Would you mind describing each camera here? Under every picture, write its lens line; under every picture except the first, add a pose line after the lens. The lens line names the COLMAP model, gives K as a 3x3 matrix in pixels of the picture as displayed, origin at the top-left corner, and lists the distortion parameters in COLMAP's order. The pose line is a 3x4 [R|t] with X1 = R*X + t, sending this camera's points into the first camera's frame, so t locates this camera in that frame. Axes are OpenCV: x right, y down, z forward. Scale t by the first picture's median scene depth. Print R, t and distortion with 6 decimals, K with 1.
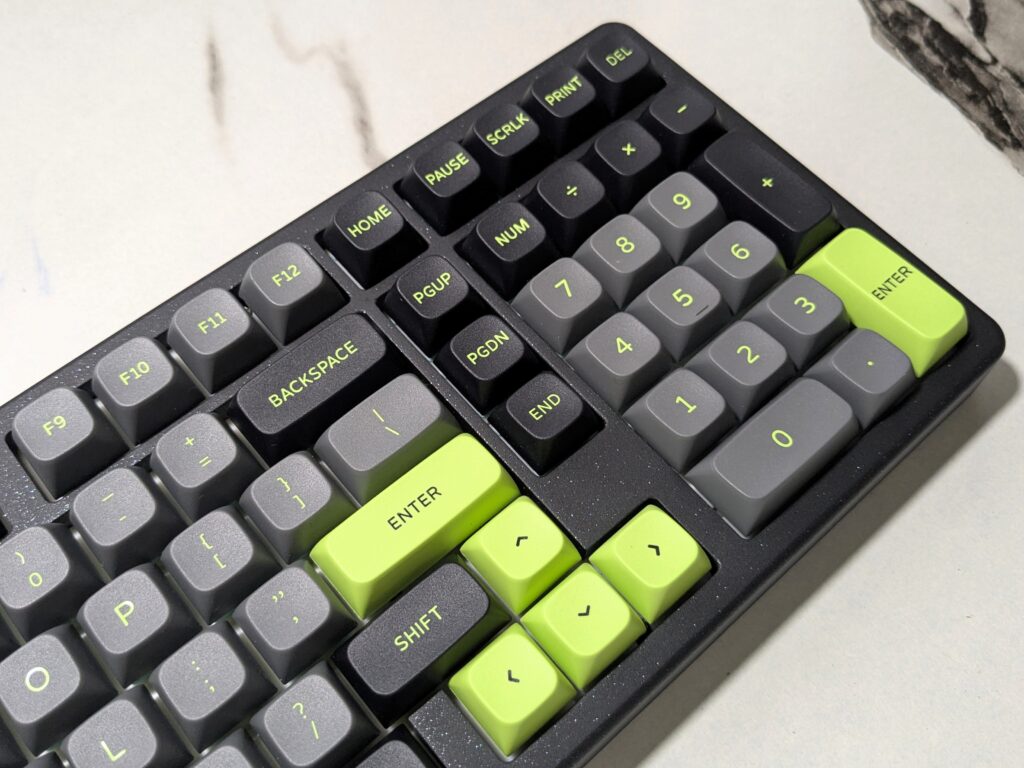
lens RADIAL K [[1018.6, 0, 506.2], [0, 1018.6, 365.5], [0, 0, 1]] dist [0.078575, -0.213405]
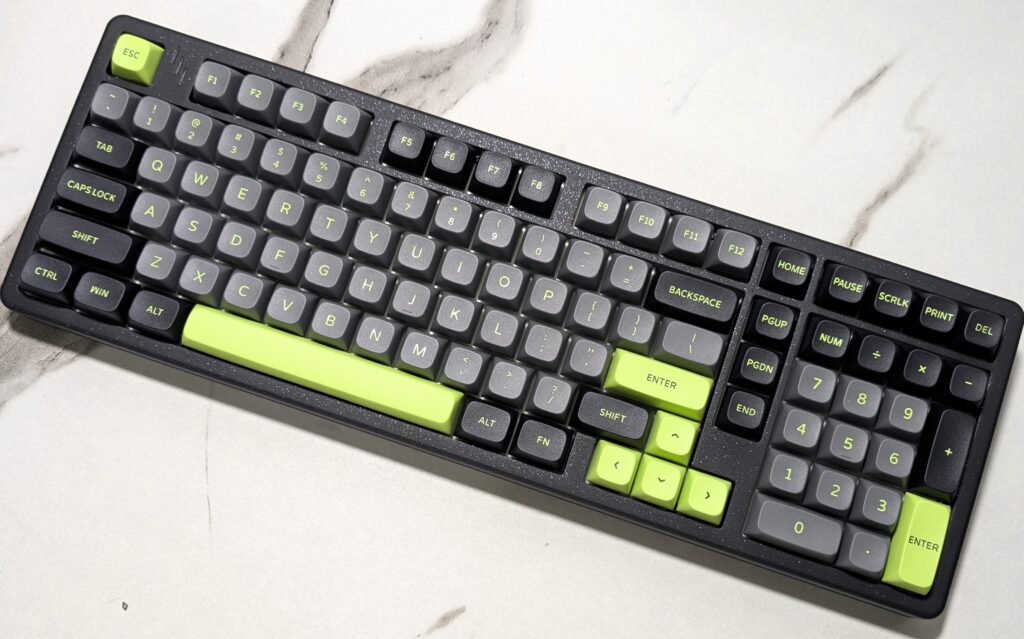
lens RADIAL K [[1009.1, 0, 516.5], [0, 1009.1, 375.8], [0, 0, 1]] dist [0.056657, -0.154388]
pose [[0.503711, 0.851432, -0.146080, 0.041658], [-0.751023, 0.515166, 0.412998, -0.421753], [0.426895, -0.098322, 0.898940, -0.806529]]
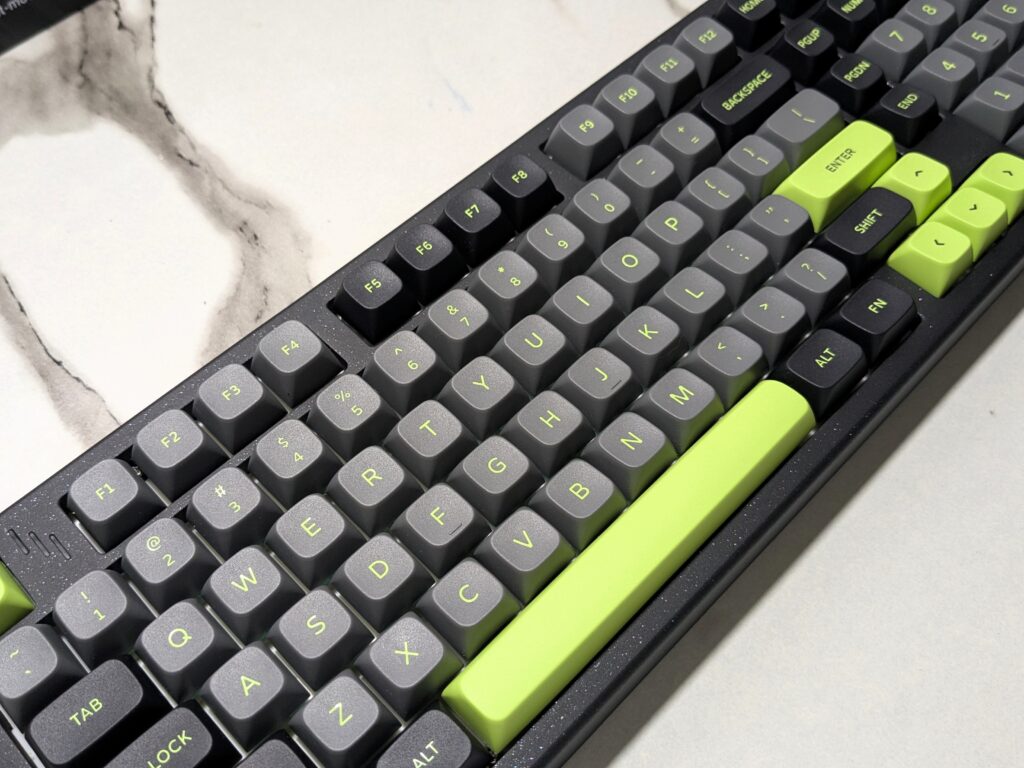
lens RADIAL K [[1022.8, 0, 486.8], [0, 1022.8, 386.7], [0, 0, 1]] dist [0.063394, -0.181768]
pose [[0.997463, -0.070900, 0.006360, -0.567330], [0.071157, 0.995601, -0.060948, 0.466220], [-0.002011, 0.061246, 0.998121, -0.410431]]
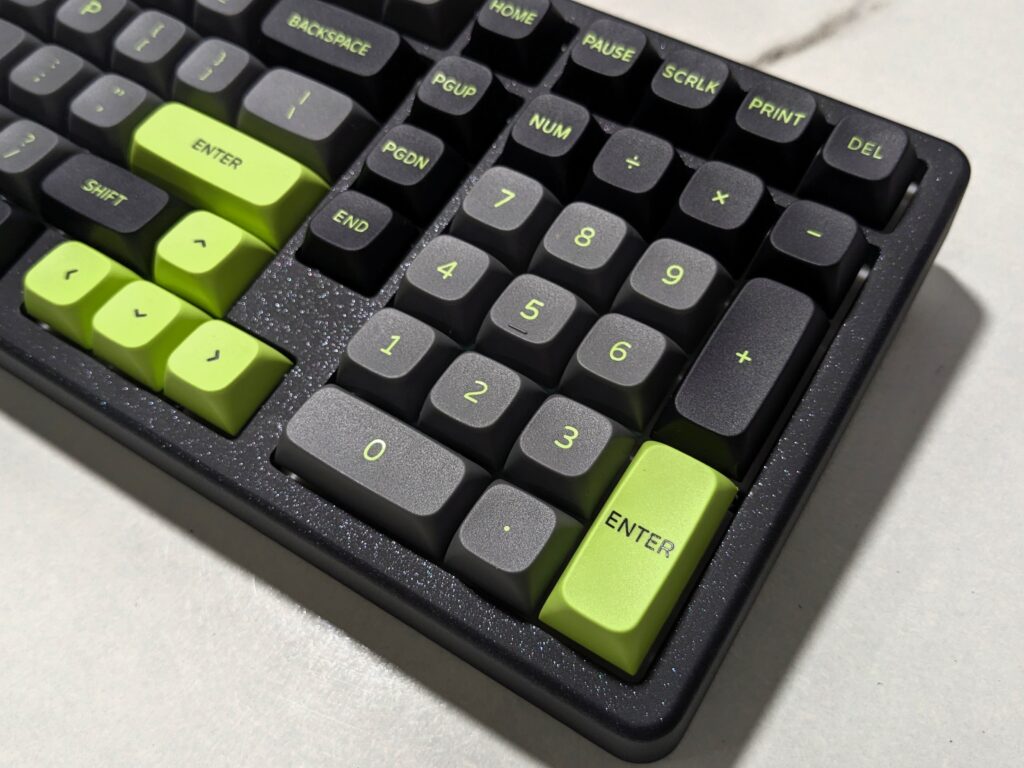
lens RADIAL K [[1025.9, 0, 512.0], [0, 1025.9, 384.0], [0, 0, 1]] dist [0.058096, -0.189243]
pose [[0.283292, 0.826234, -0.486911, 0.624095], [-0.796579, 0.485445, 0.360285, -0.323954], [0.534049, 0.285797, 0.795683, 0.357302]]
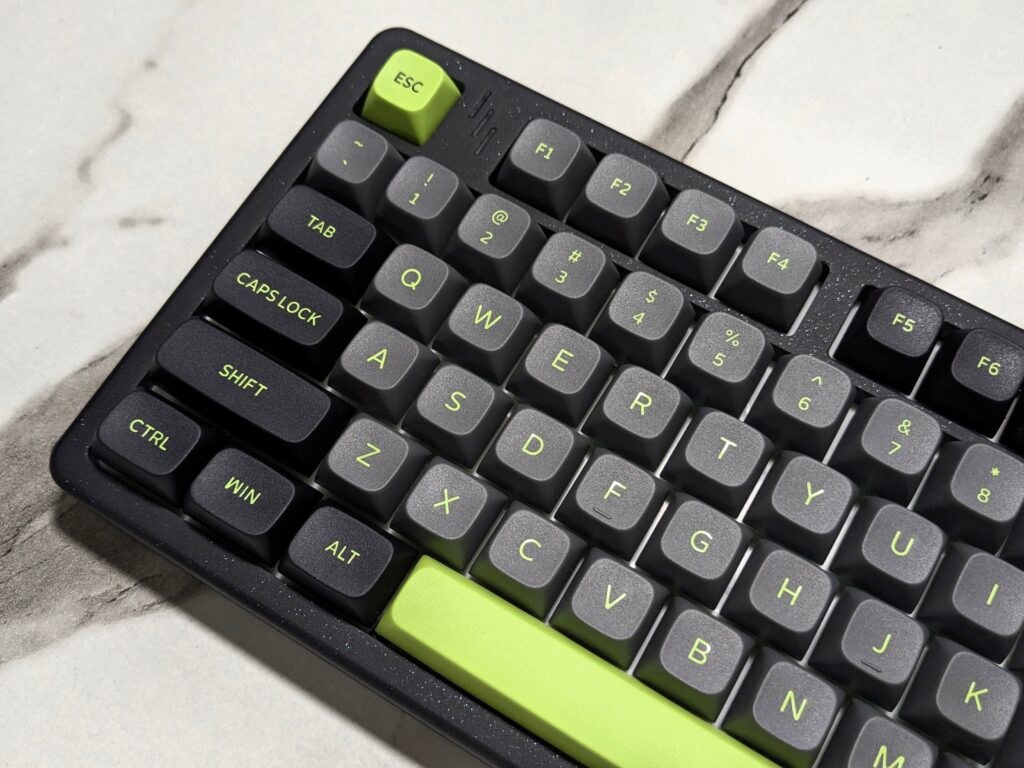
lens RADIAL K [[1023.9, 0, 521.0], [0, 1023.9, 422.1], [0, 0, 1]] dist [0.083972, -0.251414]
pose [[0.306032, 0.880973, -0.360875, -0.376445], [-0.824306, 0.434850, 0.362527, 0.249973], [0.476303, 0.186527, 0.859269, -0.154807]]
